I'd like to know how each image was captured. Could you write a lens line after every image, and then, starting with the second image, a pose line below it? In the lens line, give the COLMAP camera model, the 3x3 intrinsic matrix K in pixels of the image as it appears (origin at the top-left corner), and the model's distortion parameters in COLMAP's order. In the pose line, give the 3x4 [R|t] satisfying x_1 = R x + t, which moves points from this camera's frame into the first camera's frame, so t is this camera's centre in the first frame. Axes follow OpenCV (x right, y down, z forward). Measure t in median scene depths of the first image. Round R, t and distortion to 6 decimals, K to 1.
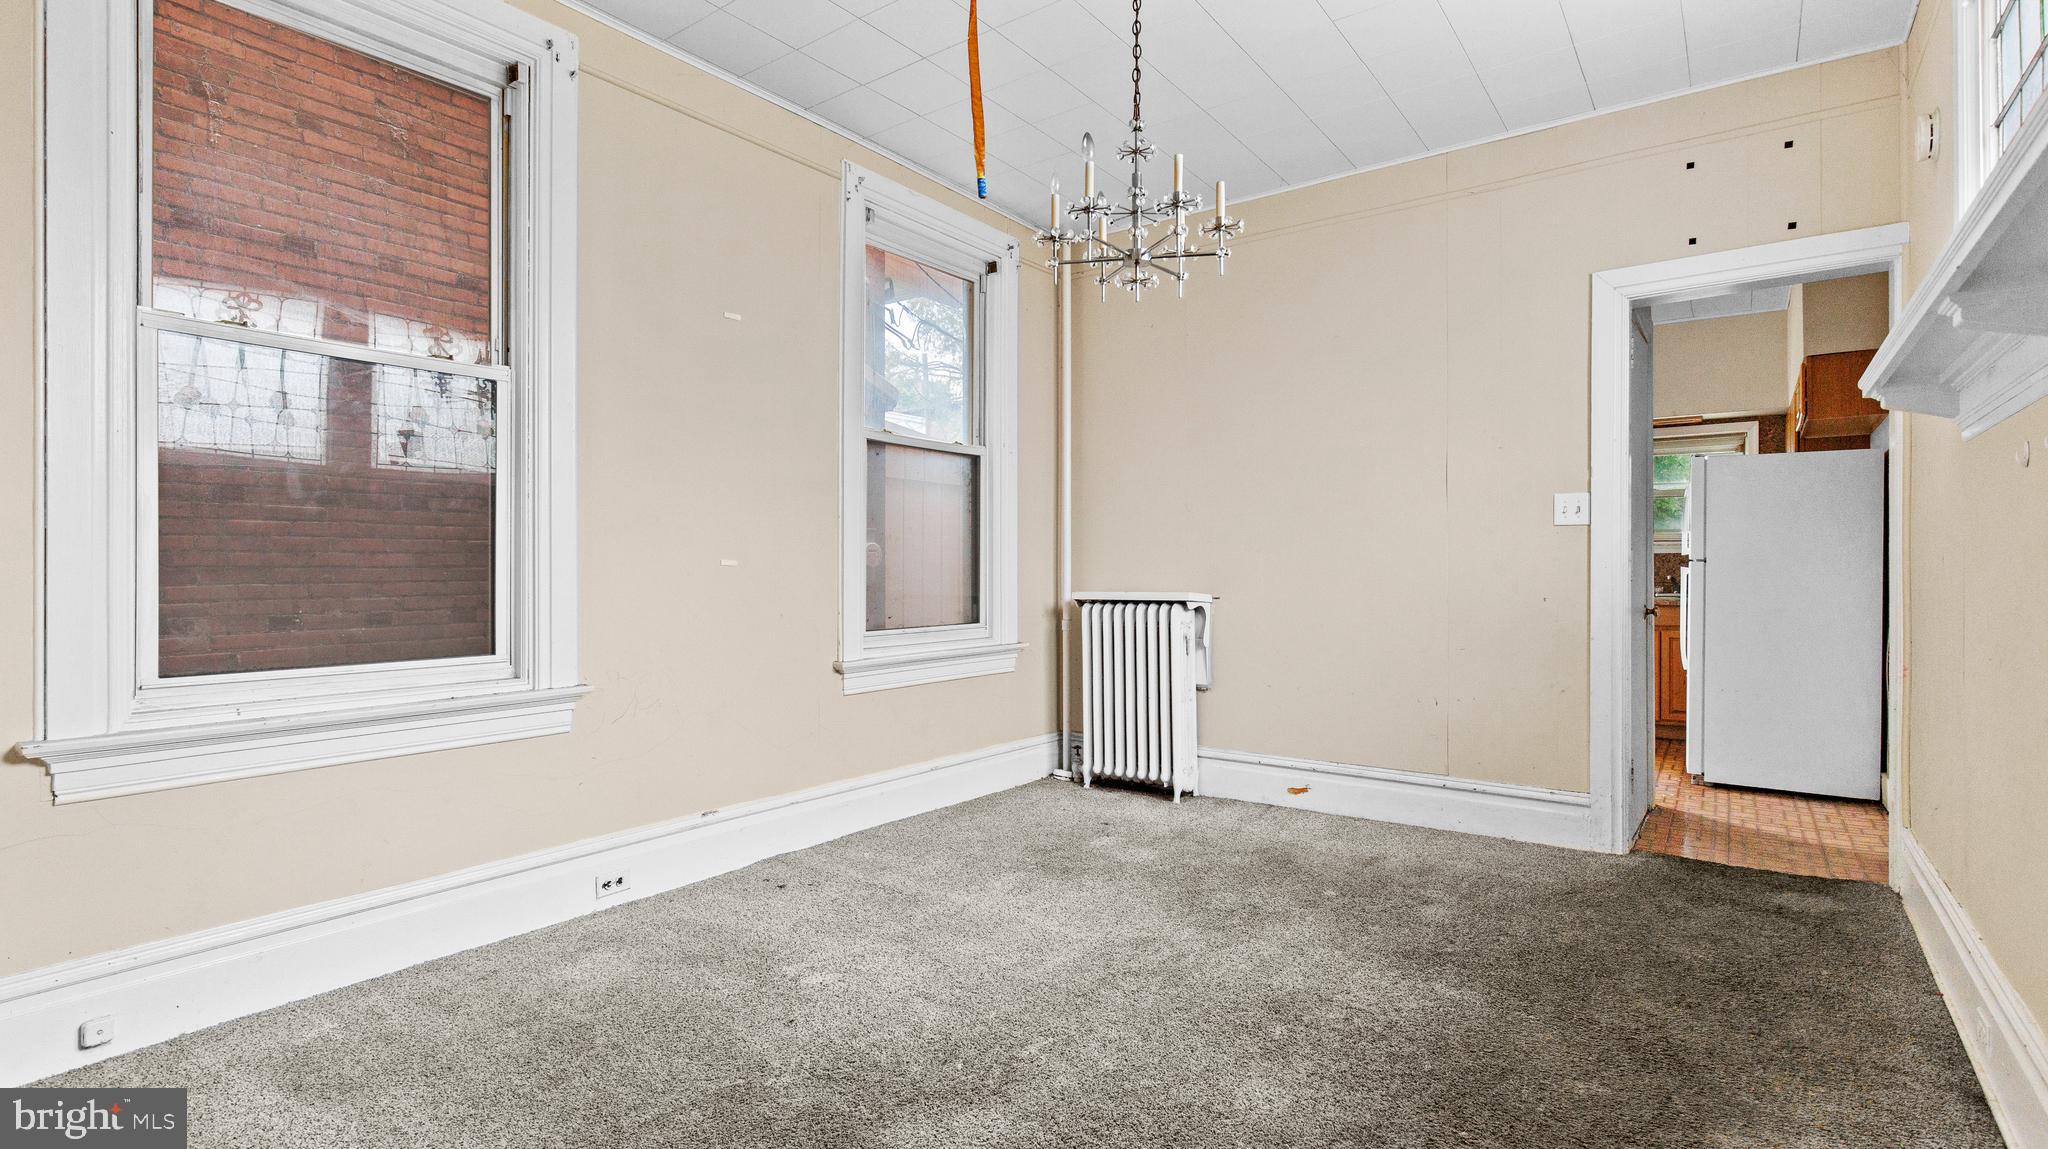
lens RADIAL K [[975.5, 0, 1028.0], [0, 975.5, 575.8], [0, 0, 1]] dist [0.000183, 0.000865]
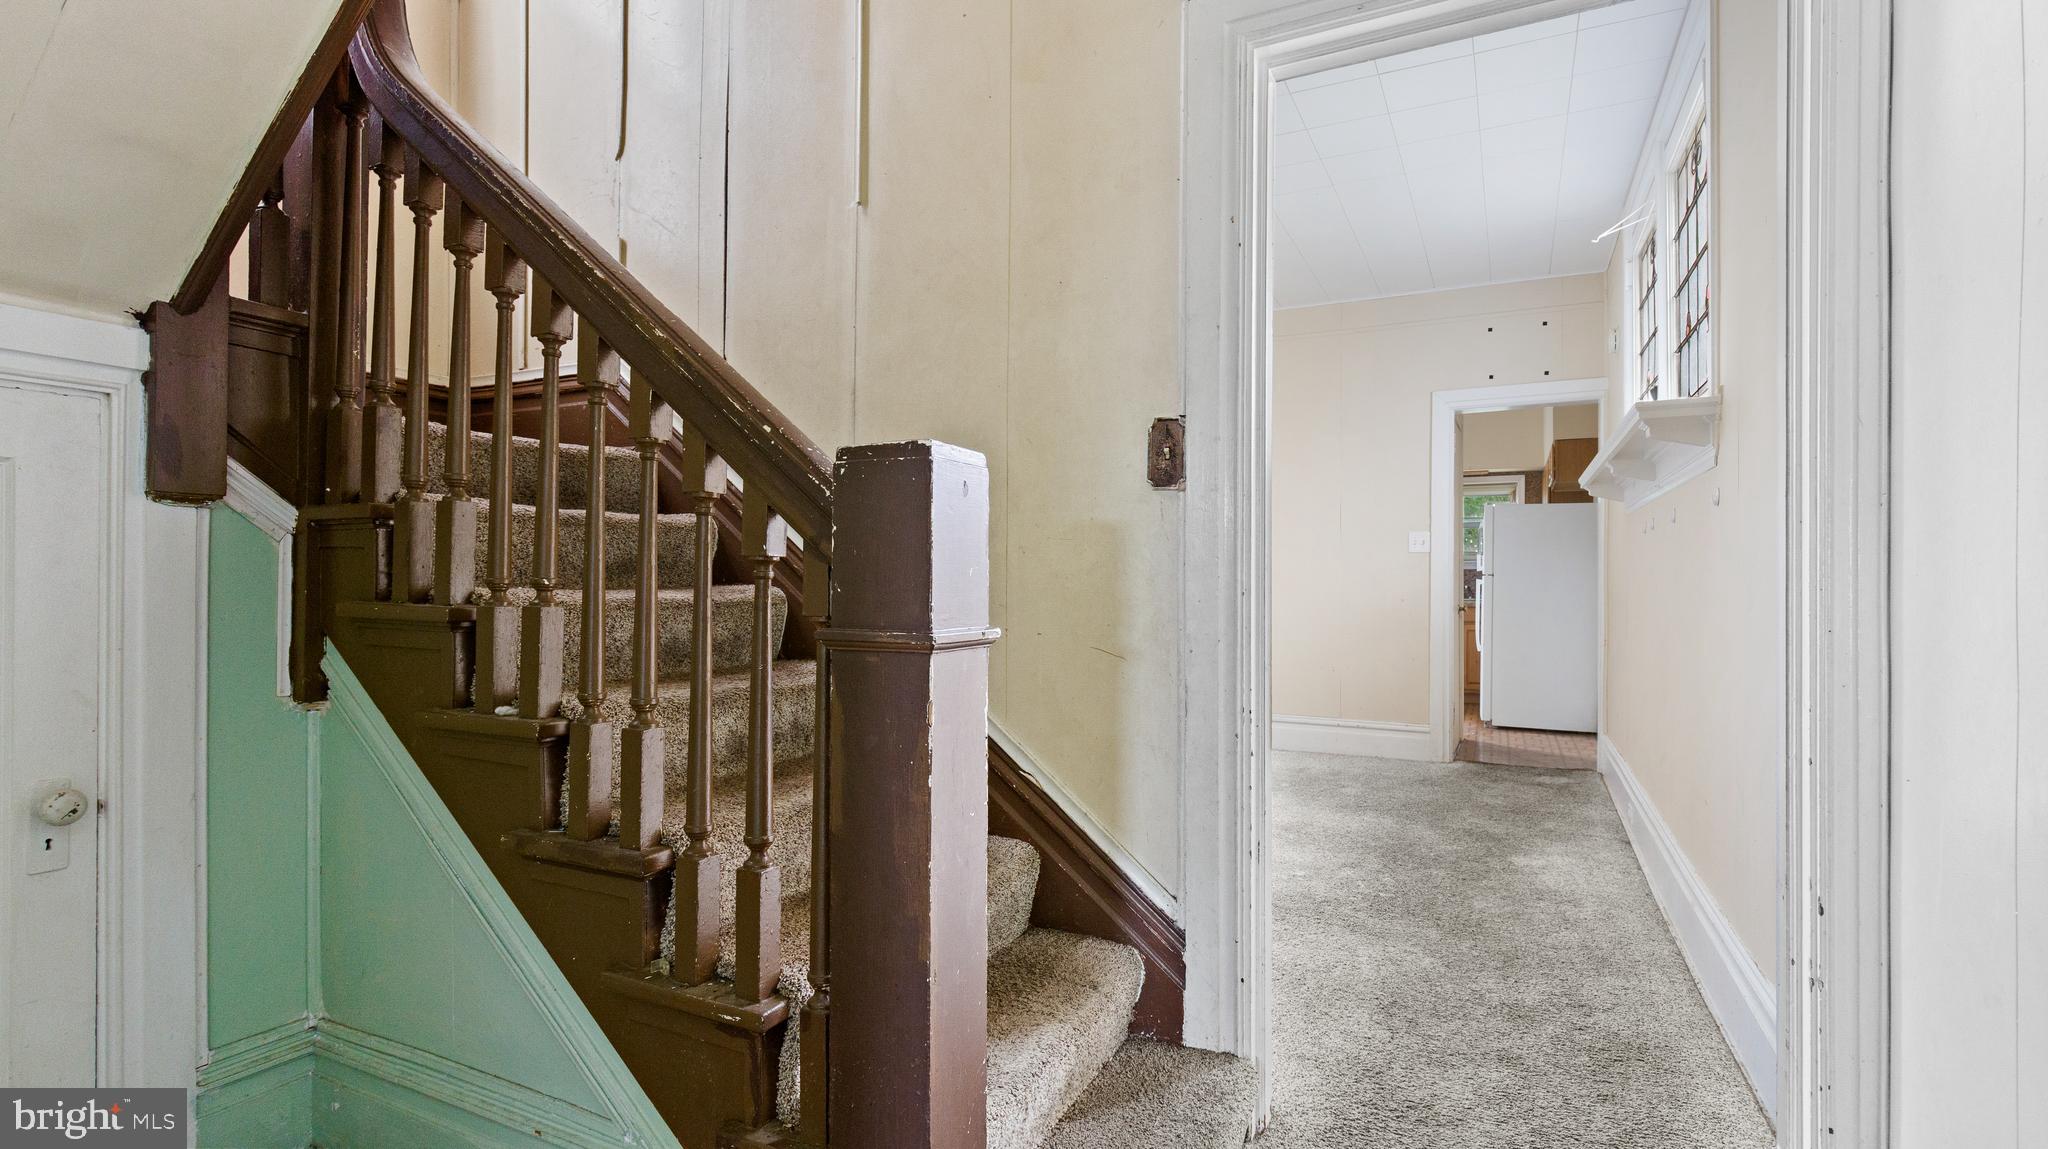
lens RADIAL K [[975.5, 0, 1019.6], [0, 975.5, 572.1], [0, 0, 1]] dist [0.000183, 0.000865]
pose [[0.985562, 0.010522, 0.168986, -0.292274], [-0.008777, 0.999900, -0.011070, 0.001833], [-0.169085, 0.009427, 0.985556, -0.372075]]
